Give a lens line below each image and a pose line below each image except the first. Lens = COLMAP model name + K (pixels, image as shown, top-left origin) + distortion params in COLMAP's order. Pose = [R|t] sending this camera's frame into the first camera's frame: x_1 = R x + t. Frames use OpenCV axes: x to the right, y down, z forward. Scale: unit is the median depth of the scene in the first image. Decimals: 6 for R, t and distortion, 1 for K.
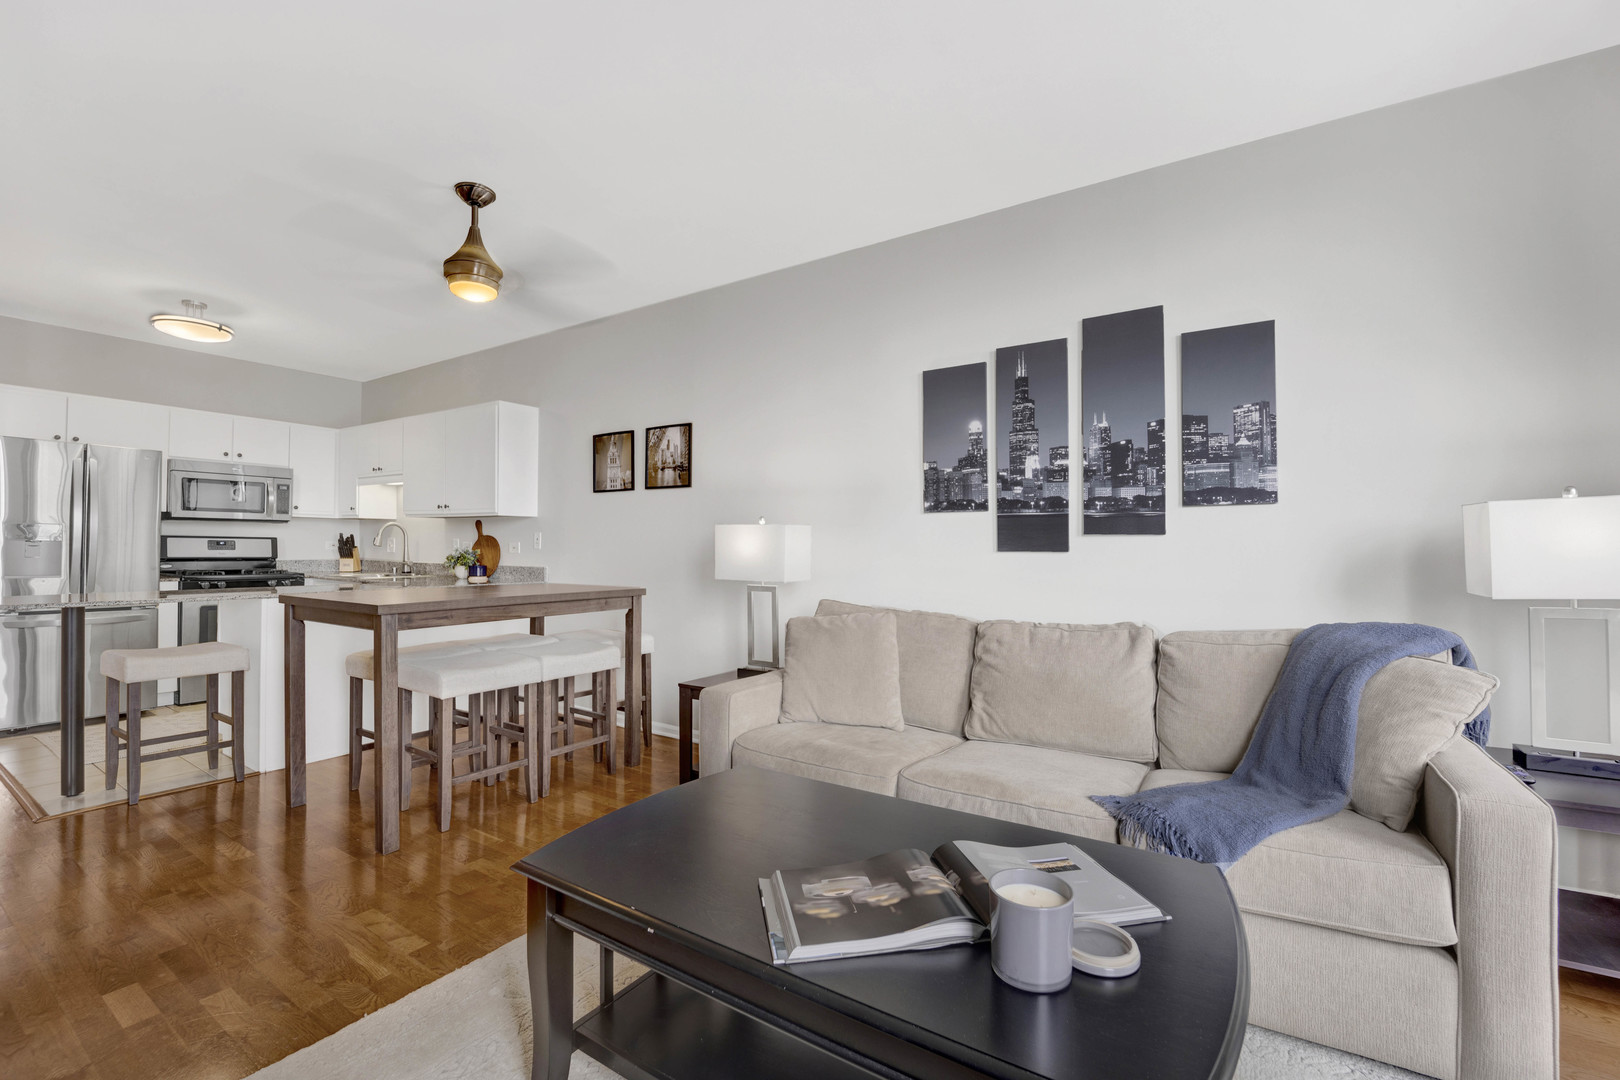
lens RADIAL K [[686.9, 0, 815.6], [0, 686.9, 551.8], [0, 0, 1]] dist [-0.014193, -0.000197]
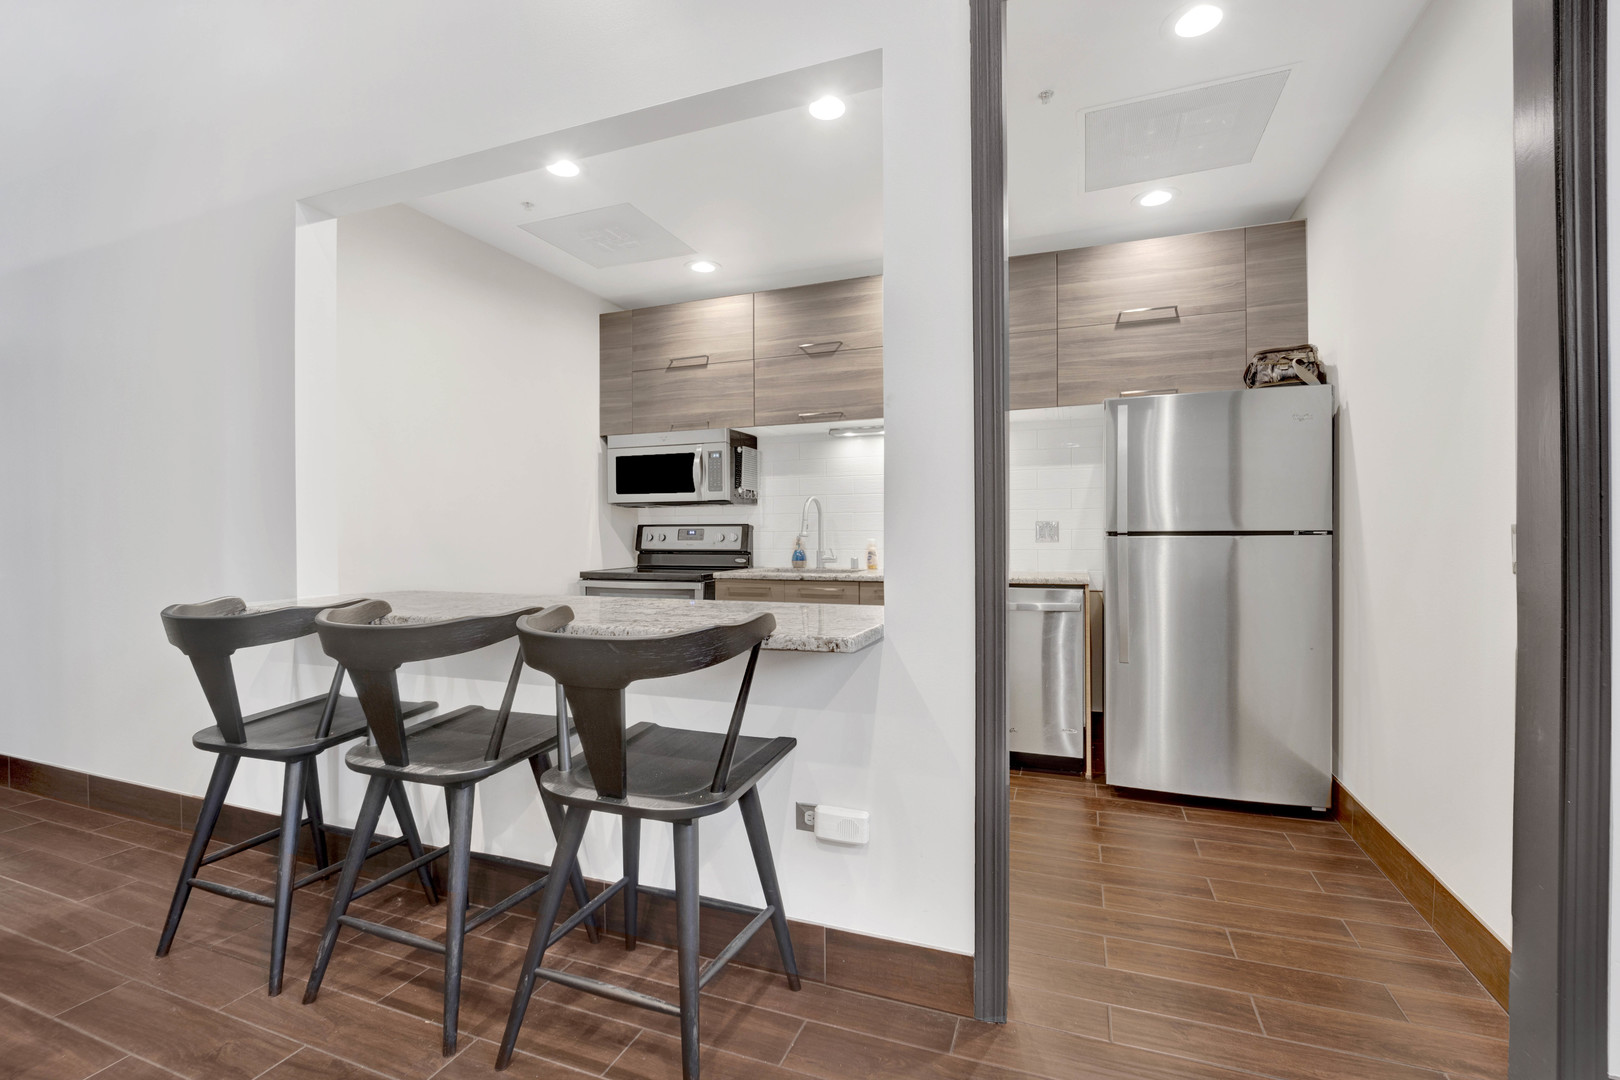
lens RADIAL K [[676.3, 0, 808.7], [0, 676.3, 546.0], [0, 0, 1]] dist [-0.017901, -0.003282]
pose [[0.252428, -0.005468, -0.967600, -0.051313], [0.000986, 0.999985, -0.005394, 0.010386], [0.967615, 0.000407, 0.252430, 1.154156]]
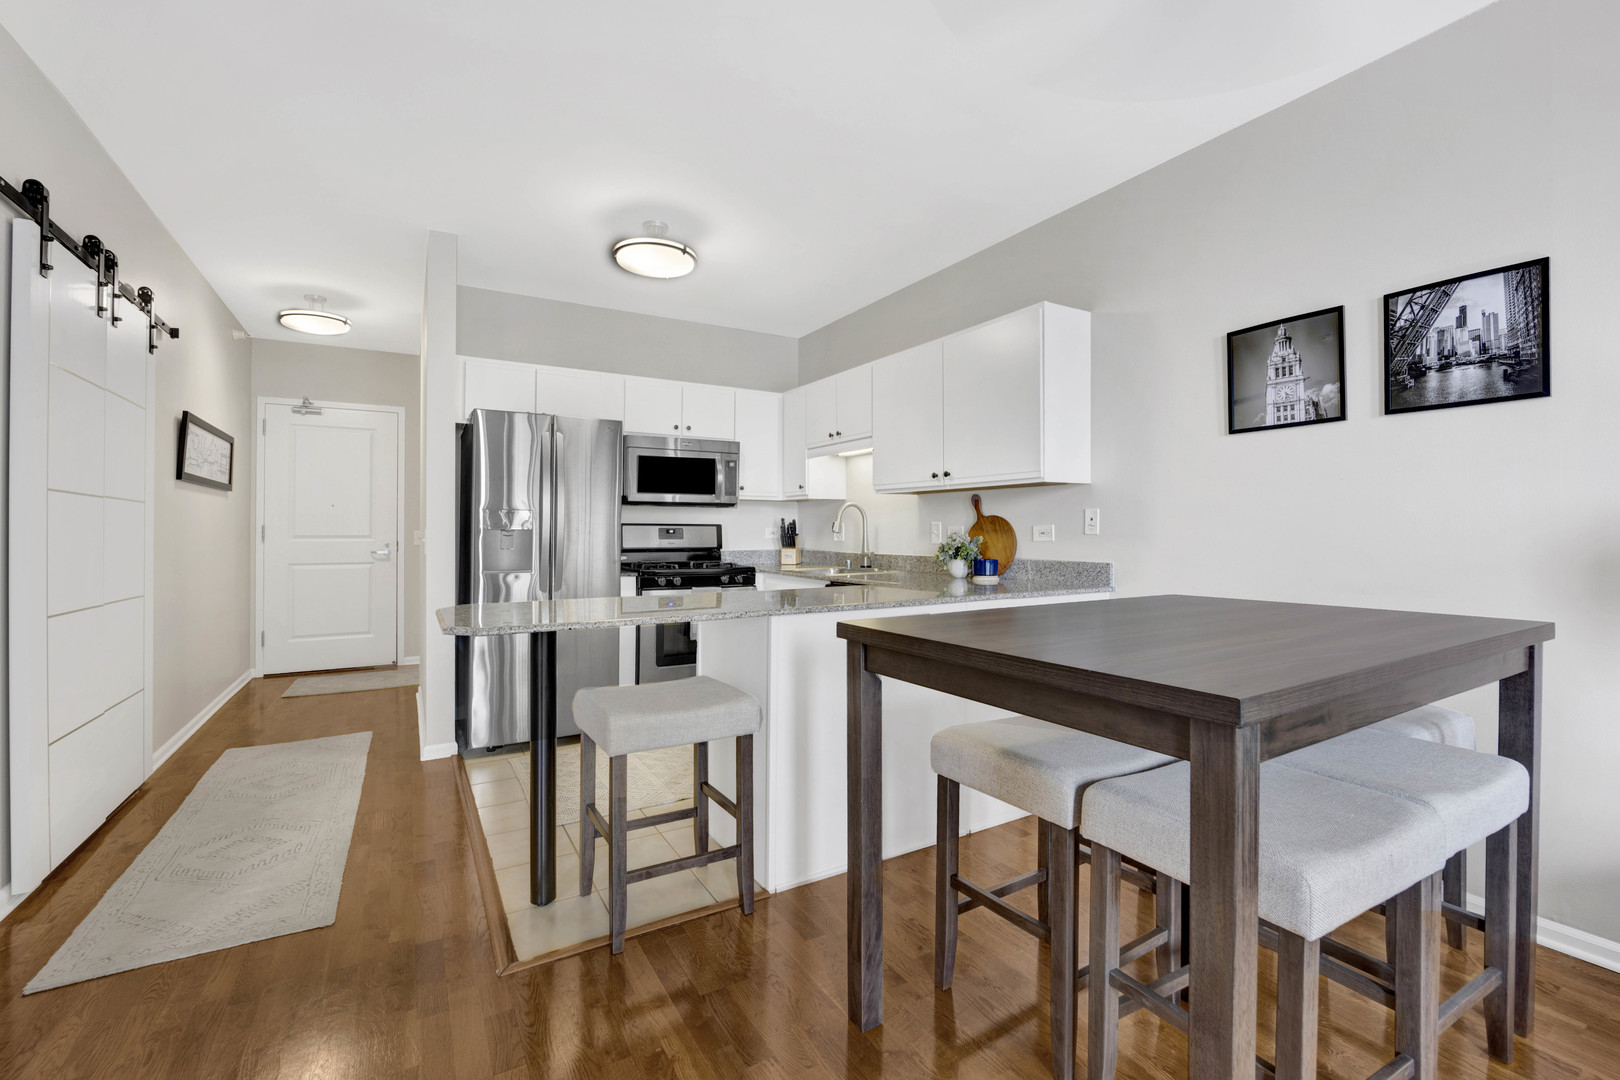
lens RADIAL K [[676.3, 0, 836.2], [0, 676.3, 539.7], [0, 0, 1]] dist [-0.017901, -0.003282]
pose [[0.912072, -0.005843, -0.409988, -0.409046], [0.006044, 0.999981, -0.000807, -0.000102], [0.409985, -0.001742, 0.912091, 0.372883]]
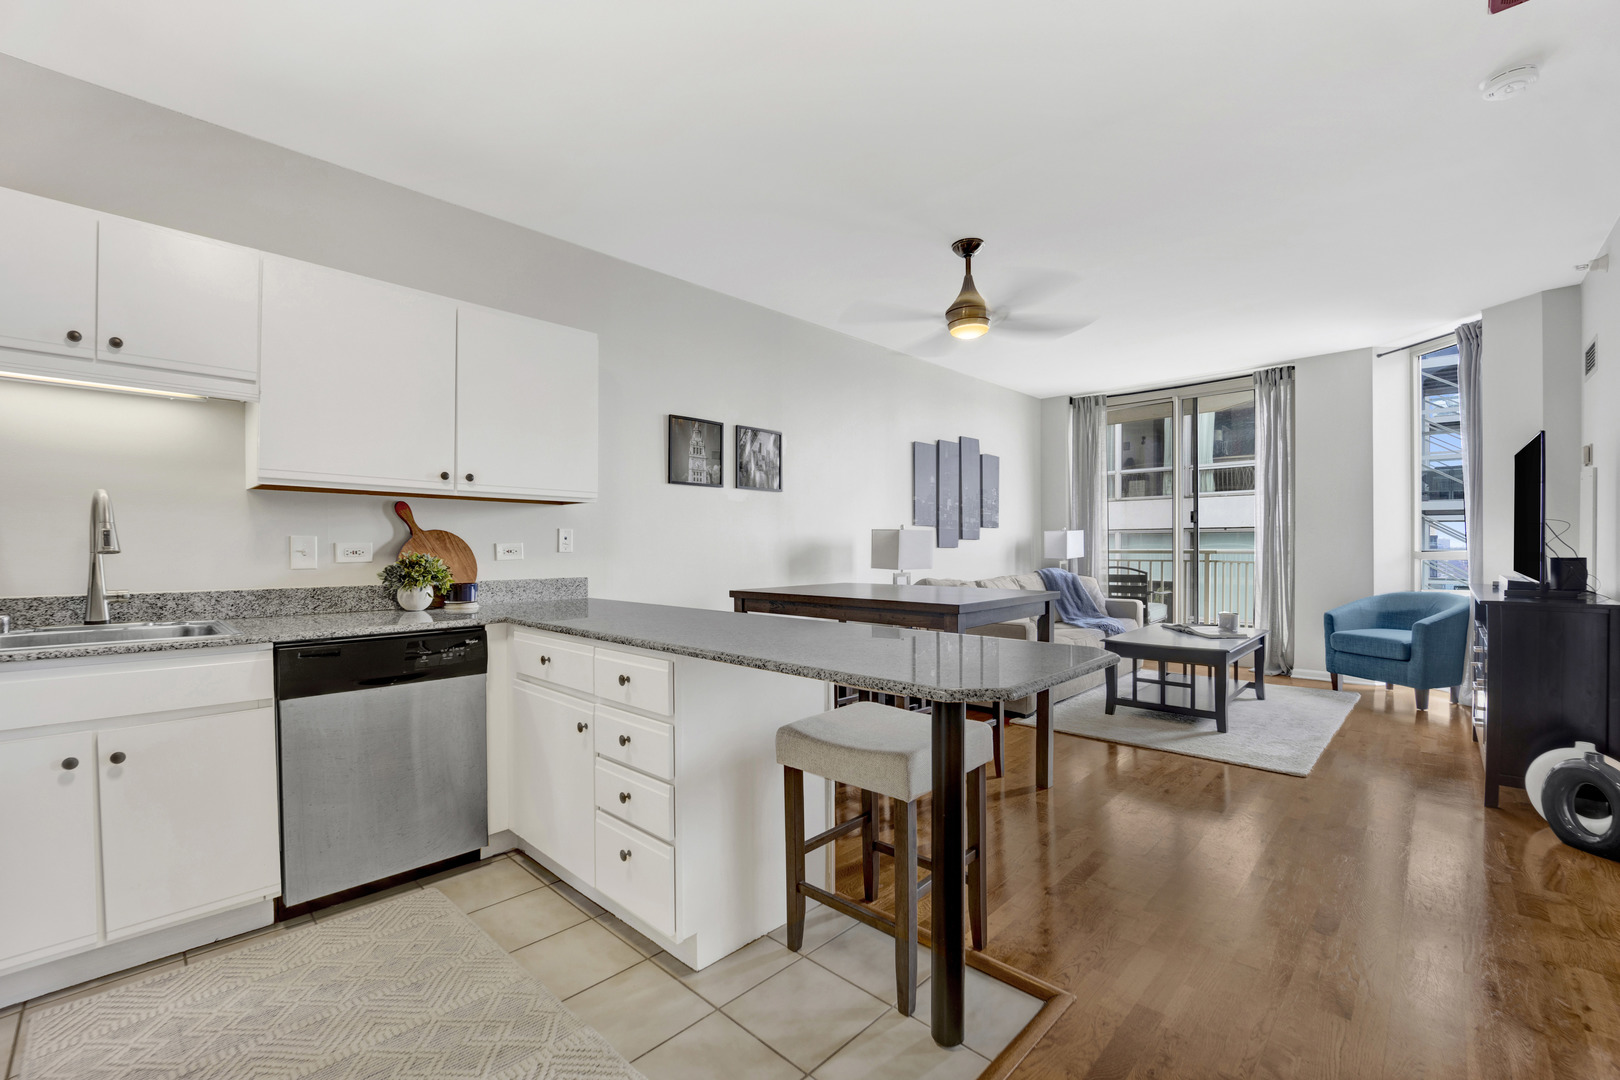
lens RADIAL K [[676.3, 0, 792.5], [0, 676.3, 550.1], [0, 0, 1]] dist [-0.017901, -0.003282]
pose [[0.193723, -0.010879, 0.980996, -1.149377], [0.014101, 0.999866, 0.008304, -0.009802], [-0.980955, 0.012224, 0.193850, 0.723969]]
